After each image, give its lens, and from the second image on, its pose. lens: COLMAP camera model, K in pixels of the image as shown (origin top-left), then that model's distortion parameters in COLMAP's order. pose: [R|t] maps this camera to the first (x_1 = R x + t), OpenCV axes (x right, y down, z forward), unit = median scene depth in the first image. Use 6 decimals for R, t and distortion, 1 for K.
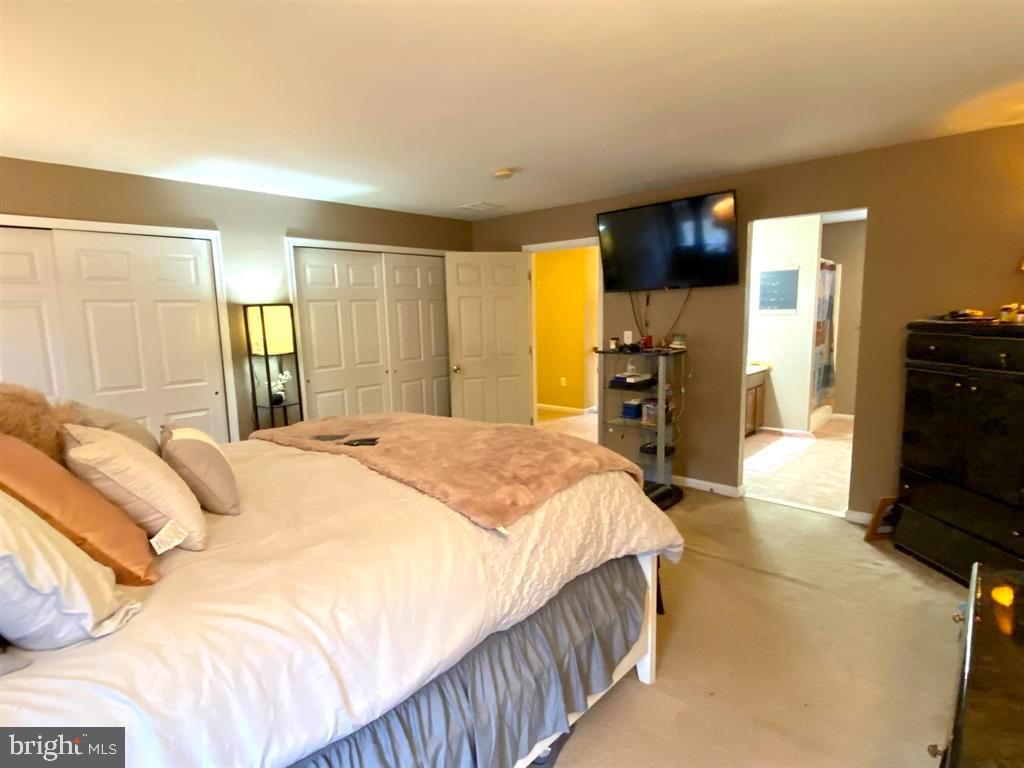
lens RADIAL K [[547.5, 0, 504.2], [0, 547.5, 384.0], [0, 0, 1]] dist [0.010994, -0.015174]
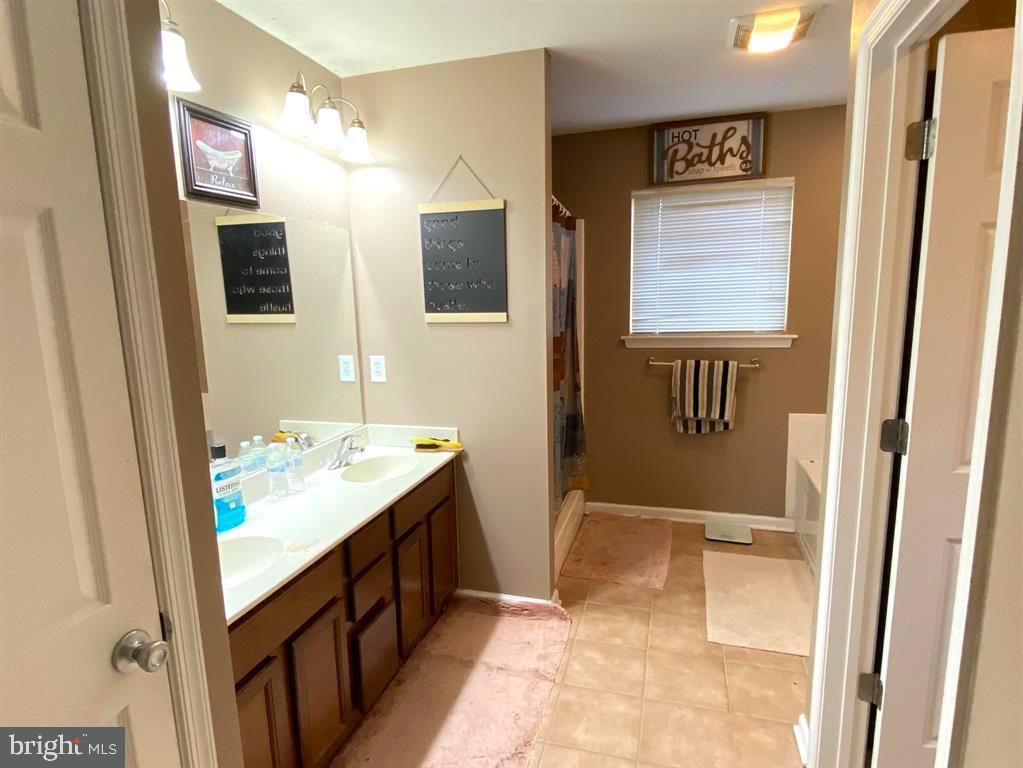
lens RADIAL K [[546.9, 0, 496.3], [0, 546.9, 384.9], [0, 0, 1]] dist [0.010994, -0.015174]
pose [[0.901930, -0.073221, 0.425629, 0.320327], [0.068422, 0.997302, 0.026578, -0.086036], [-0.426427, 0.005151, 0.904507, 0.587320]]
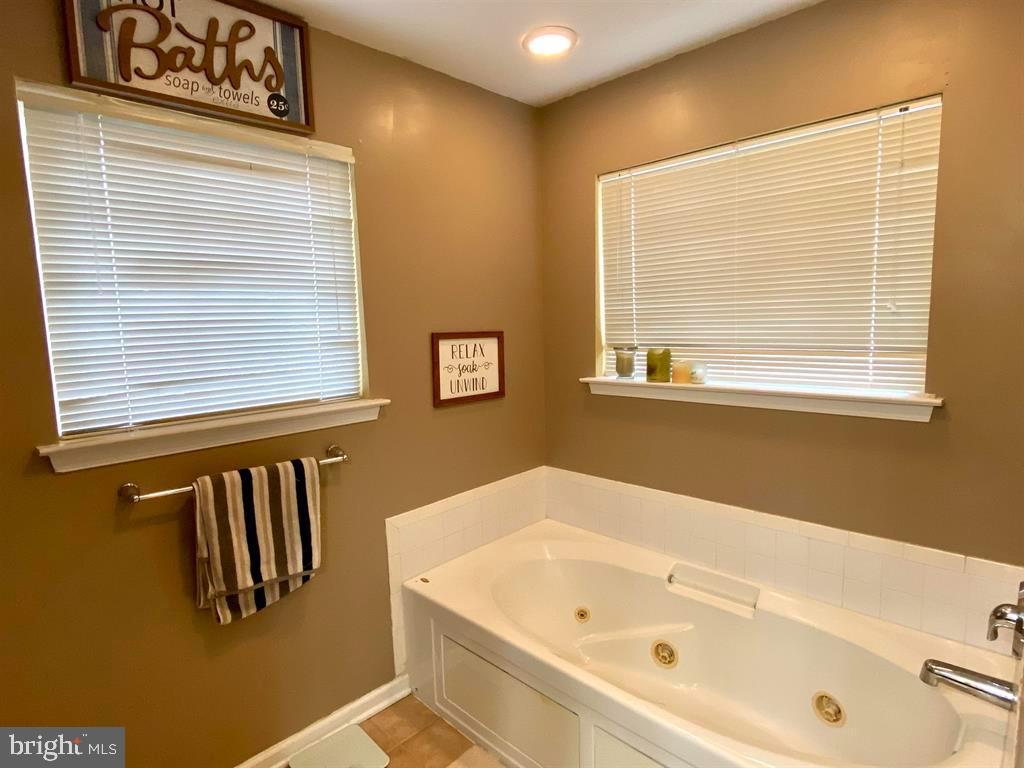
lens RADIAL K [[547.5, 0, 508.0], [0, 547.5, 384.4], [0, 0, 1]] dist [0.010994, -0.015174]
pose [[0.052850, -0.103178, 0.993258, 0.481439], [0.165232, 0.981841, 0.093200, -0.128060], [-0.984838, 0.159192, 0.068939, 0.846724]]
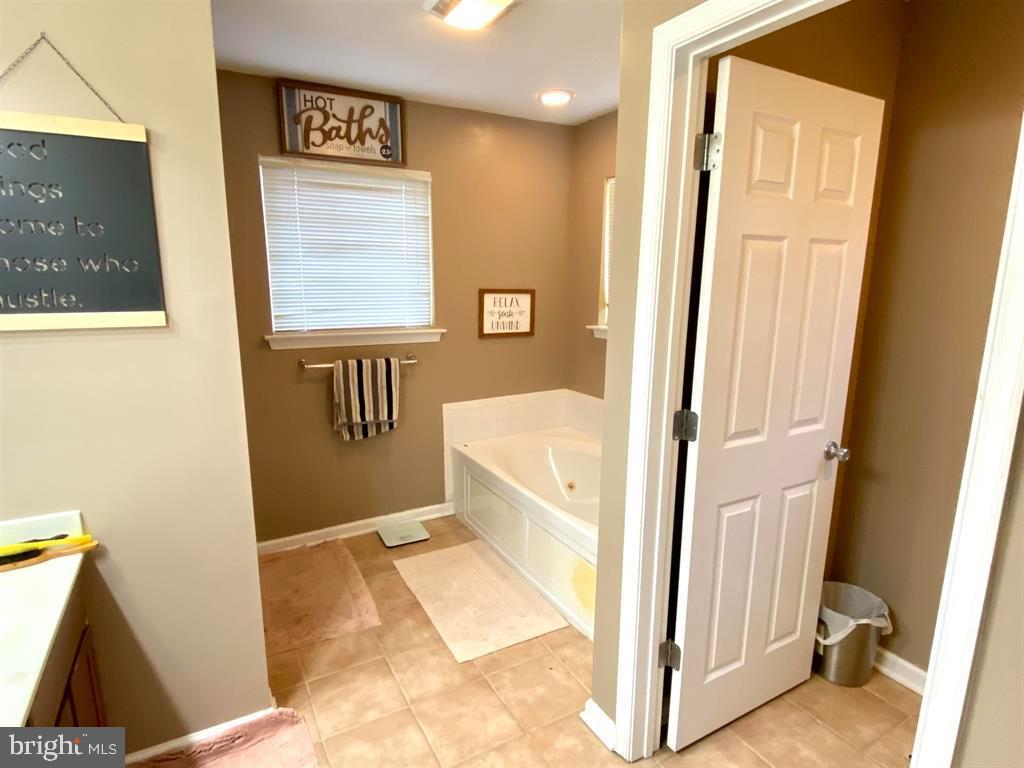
lens RADIAL K [[547.5, 0, 516.0], [0, 547.5, 389.0], [0, 0, 1]] dist [0.010994, -0.015174]
pose [[0.317590, -0.163758, 0.933981, 0.311857], [0.121860, 0.983856, 0.131066, -0.103927], [-0.940365, 0.072189, 0.332418, 0.699530]]
